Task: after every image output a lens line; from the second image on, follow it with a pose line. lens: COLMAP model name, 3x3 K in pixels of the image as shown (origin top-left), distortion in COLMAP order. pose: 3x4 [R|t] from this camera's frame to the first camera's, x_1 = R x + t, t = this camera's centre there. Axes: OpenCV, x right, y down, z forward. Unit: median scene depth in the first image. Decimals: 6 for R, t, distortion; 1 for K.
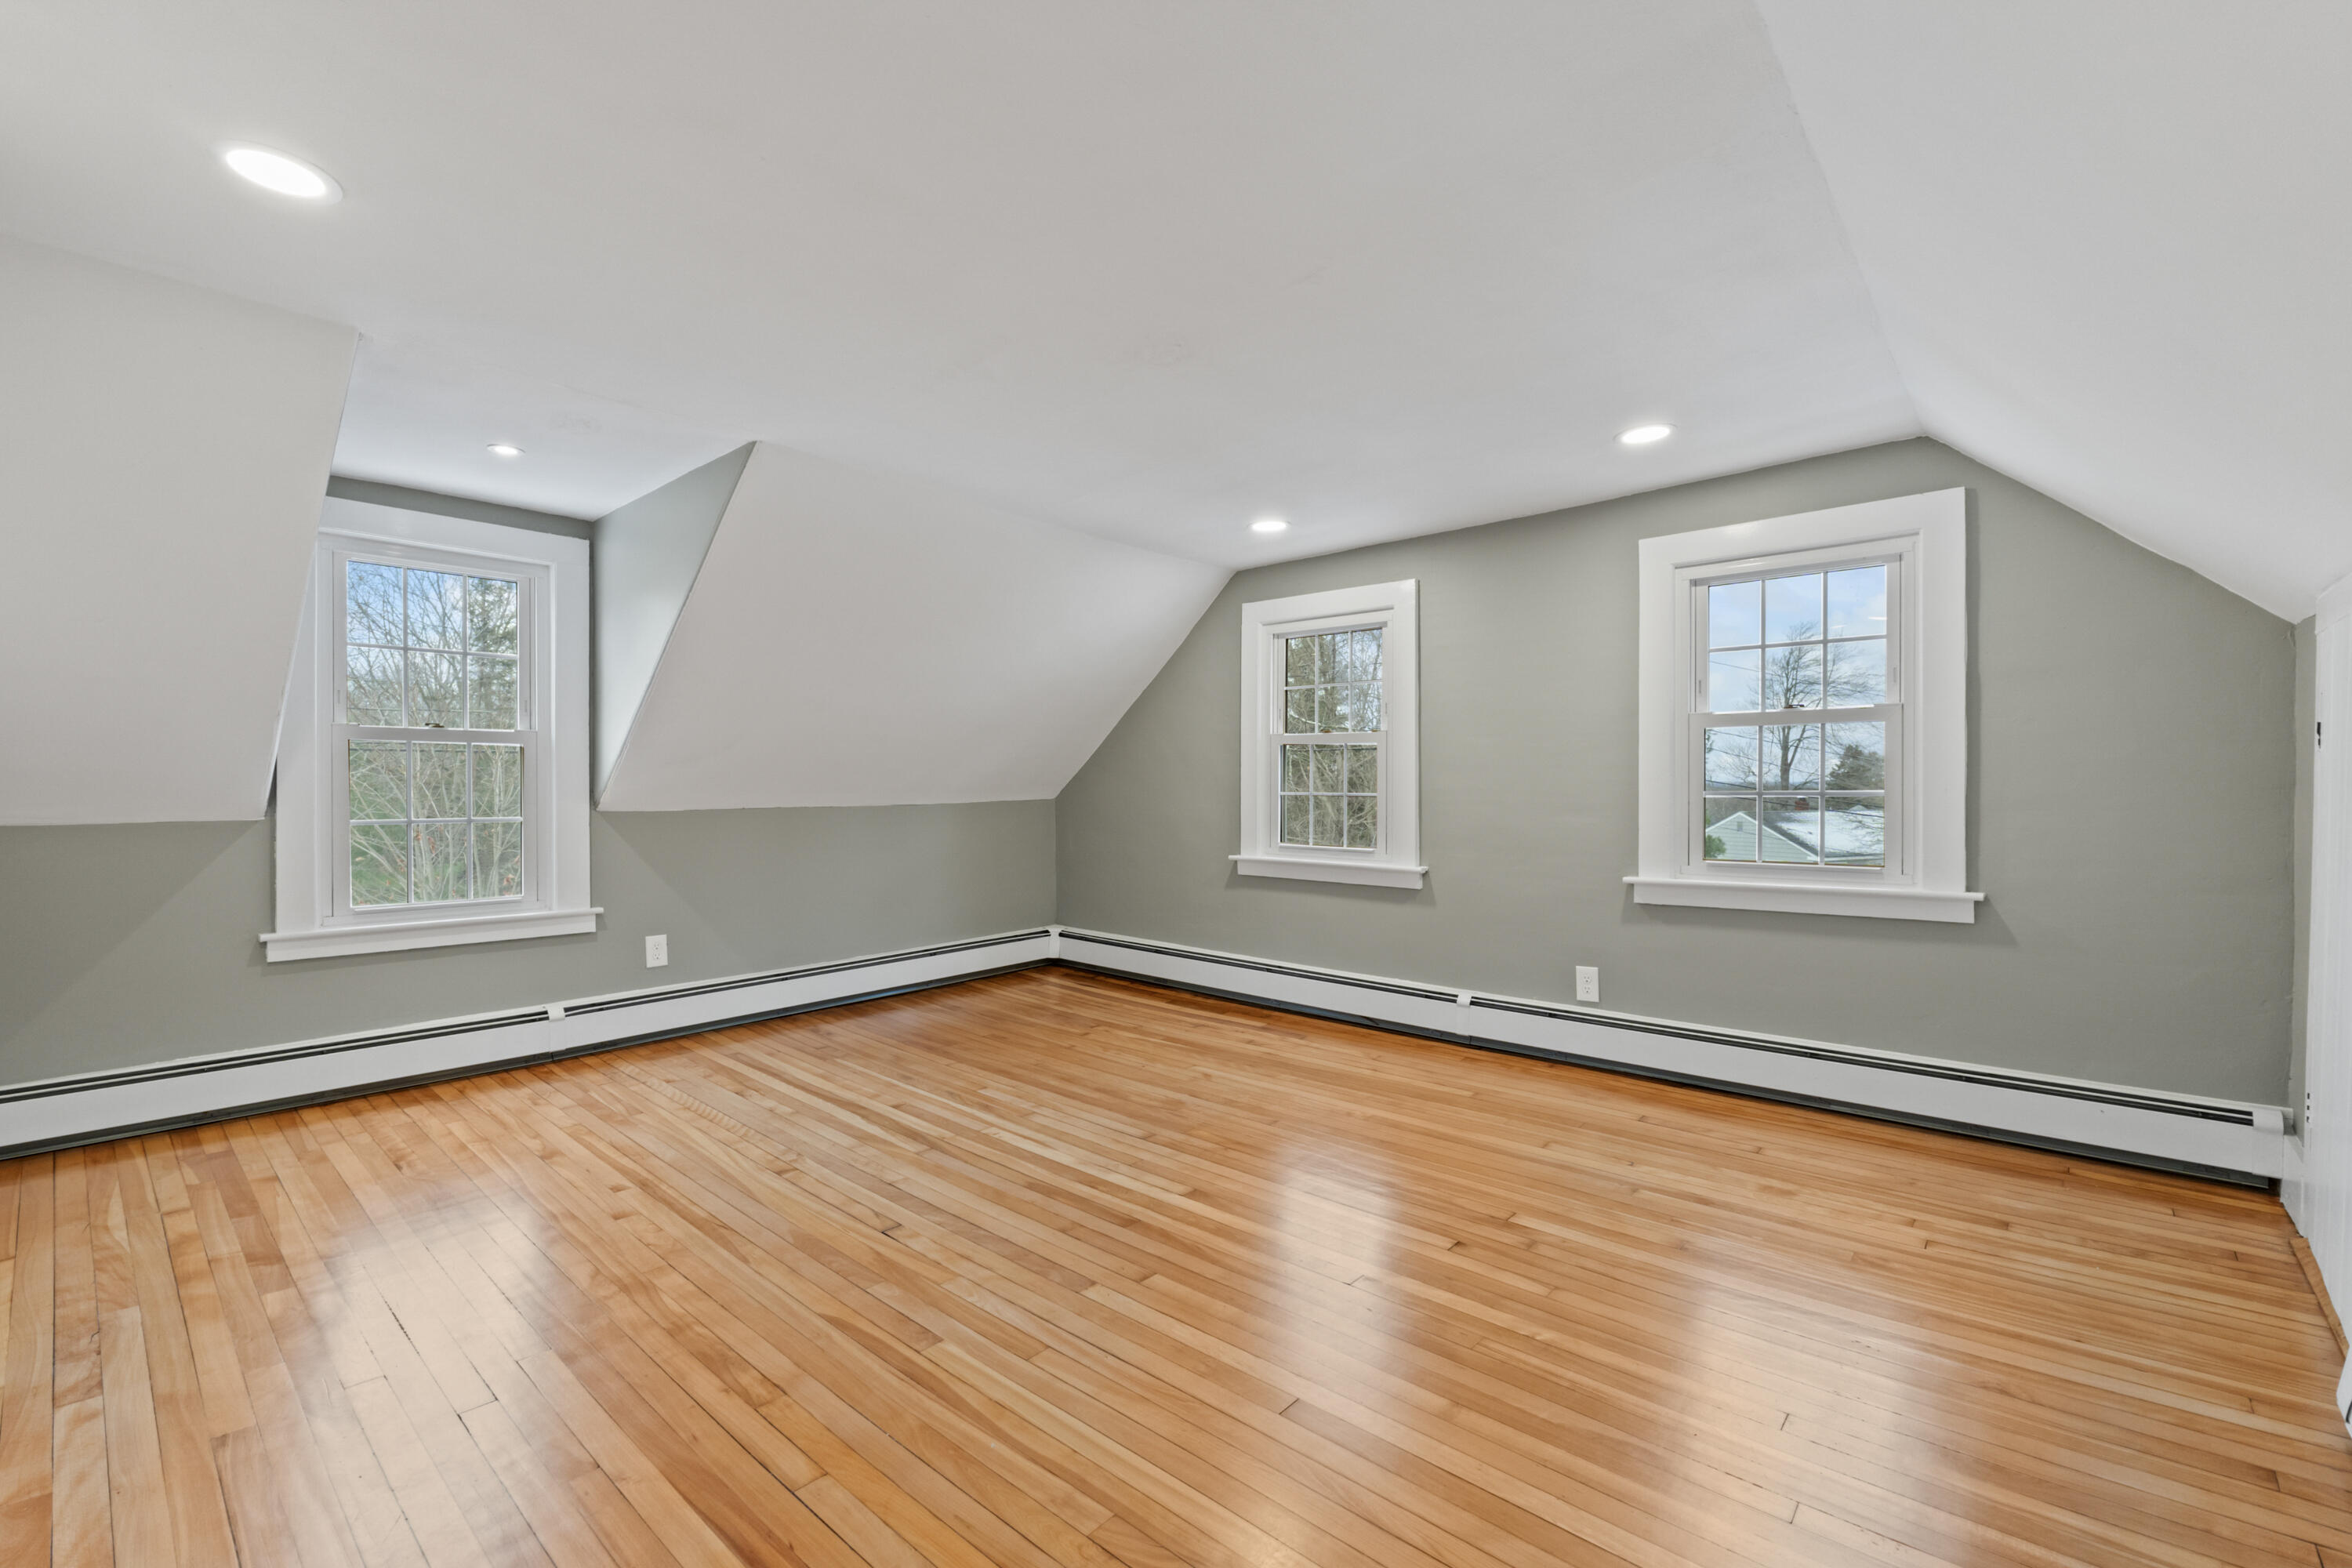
lens RADIAL K [[1005.0, 0, 1177.5], [0, 1005.0, 785.4], [0, 0, 1]] dist [-0.017722, 0.000029]
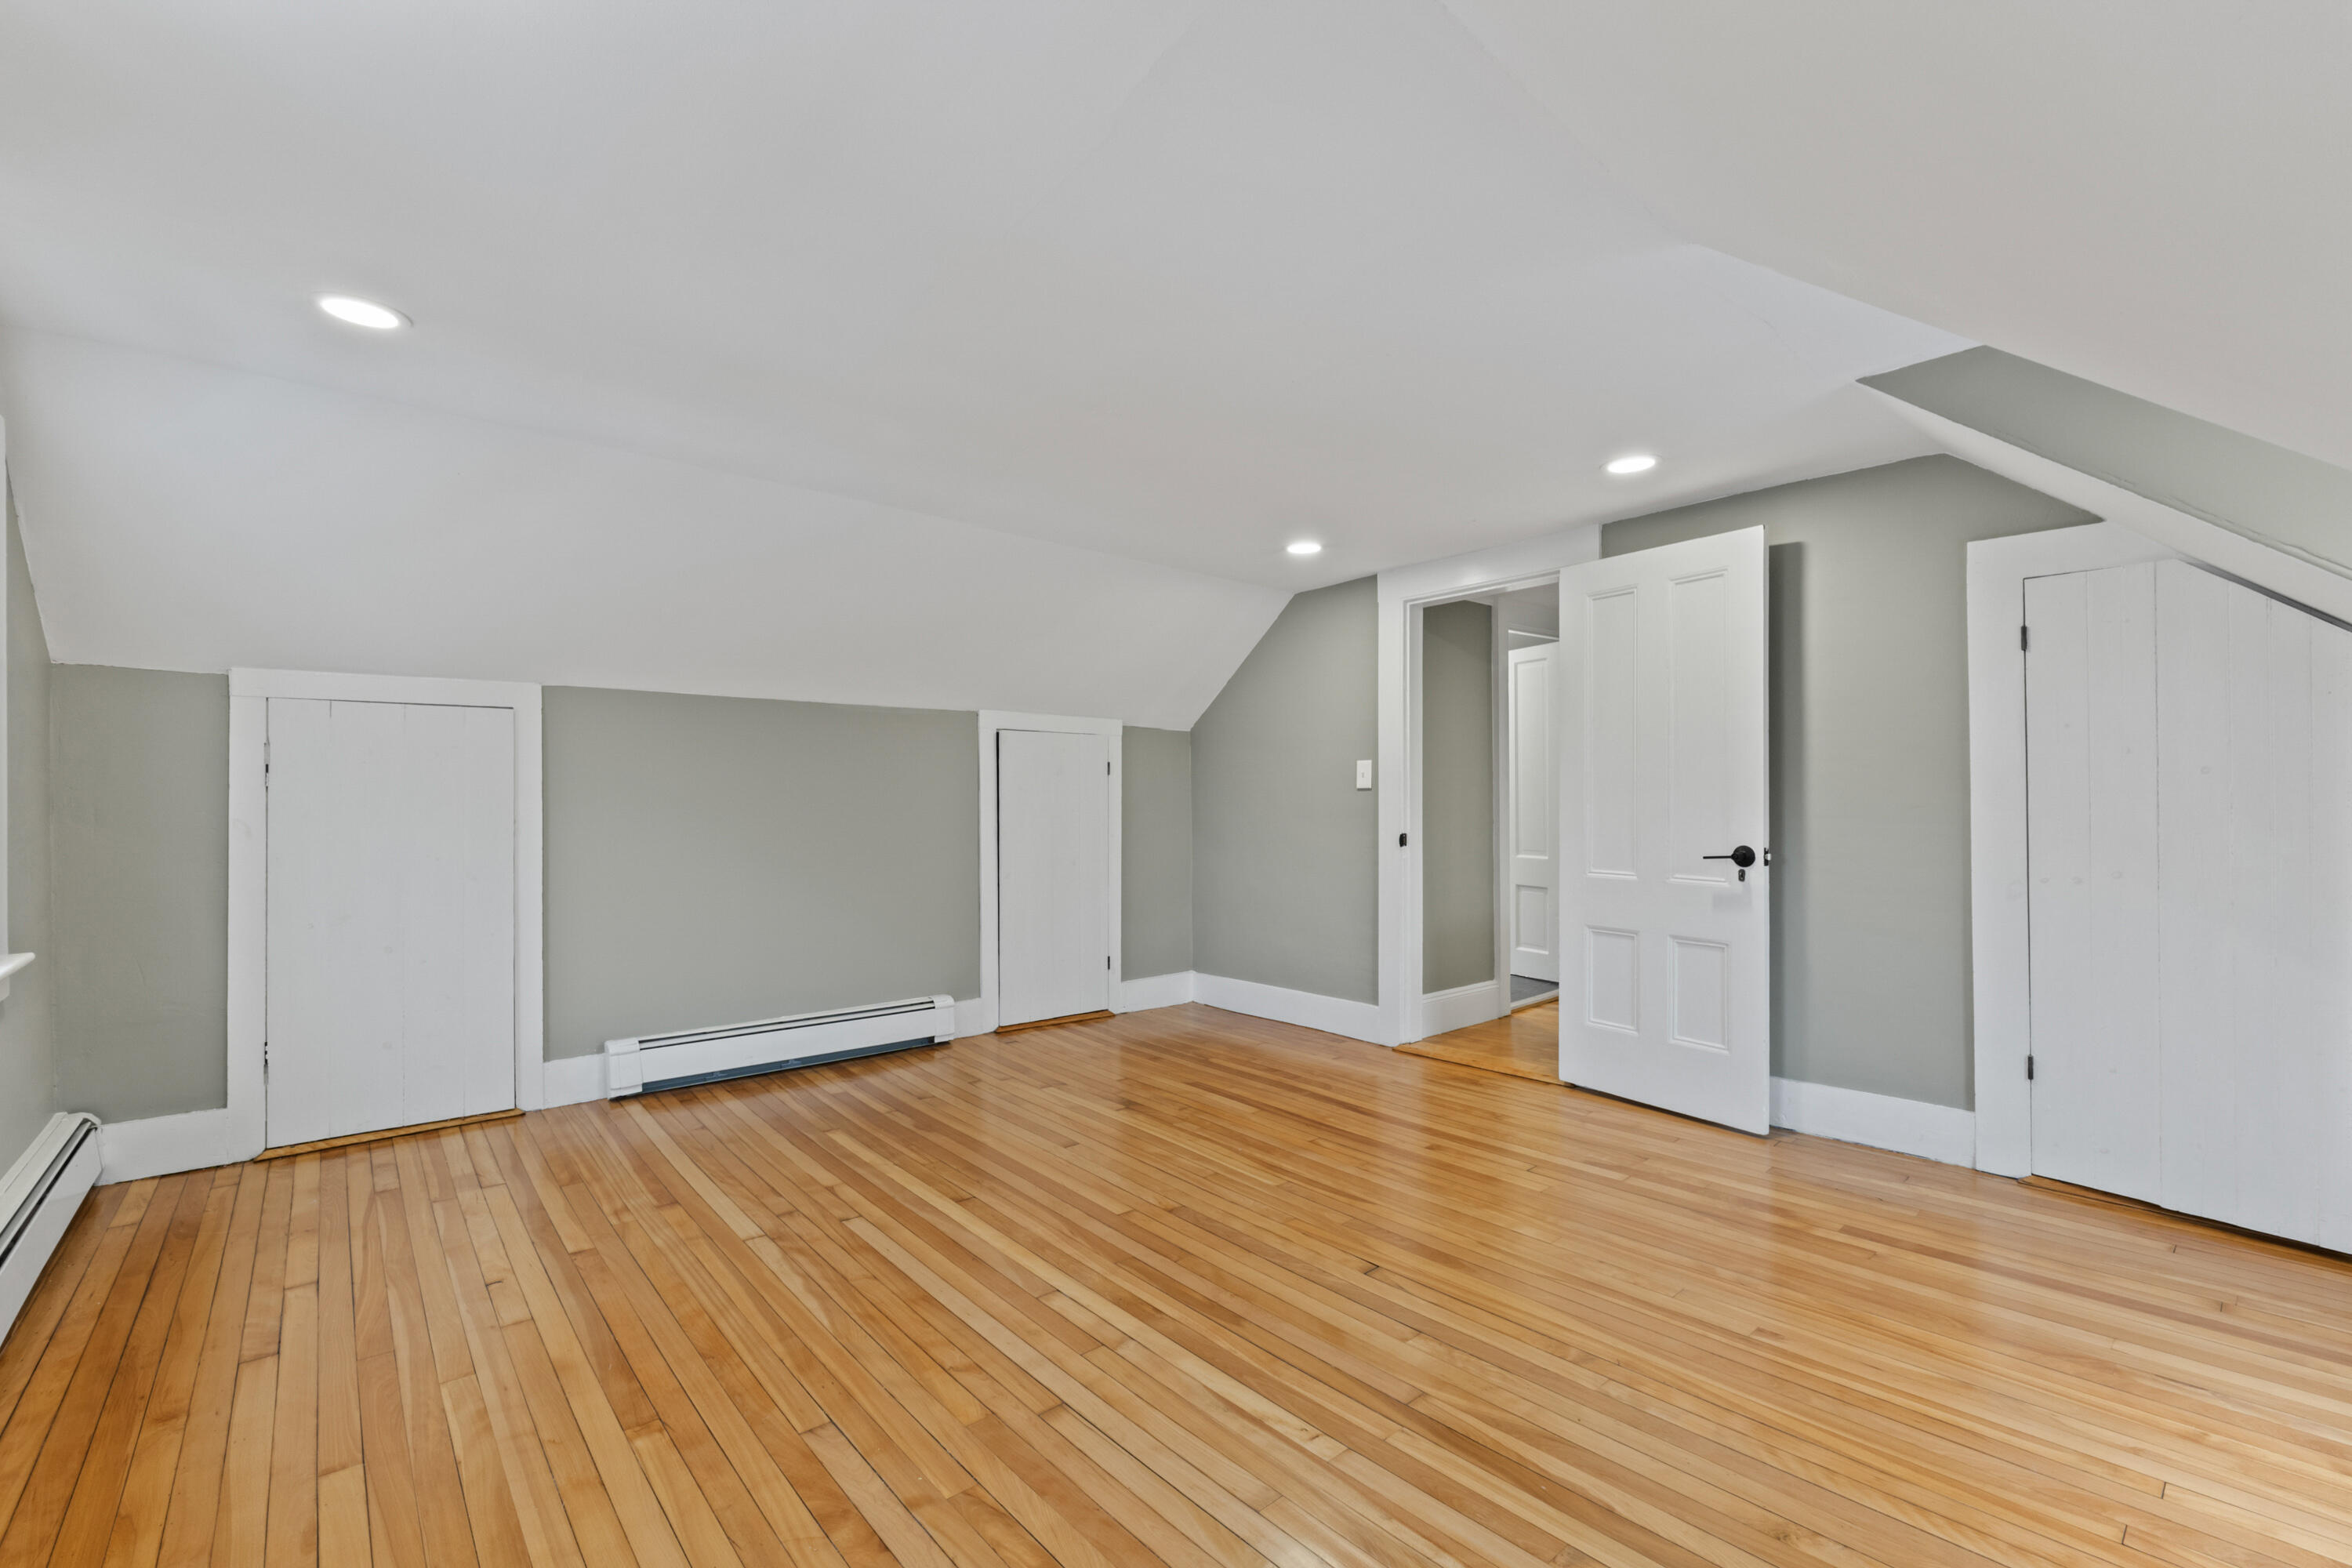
lens RADIAL K [[1005.0, 0, 1179.7], [0, 1005.0, 787.6], [0, 0, 1]] dist [-0.017722, 0.000029]
pose [[-0.992181, 0.002099, 0.124791, -0.208029], [0.000120, 0.999874, -0.015865, -0.008459], [-0.124808, -0.015726, -0.992056, 1.849592]]
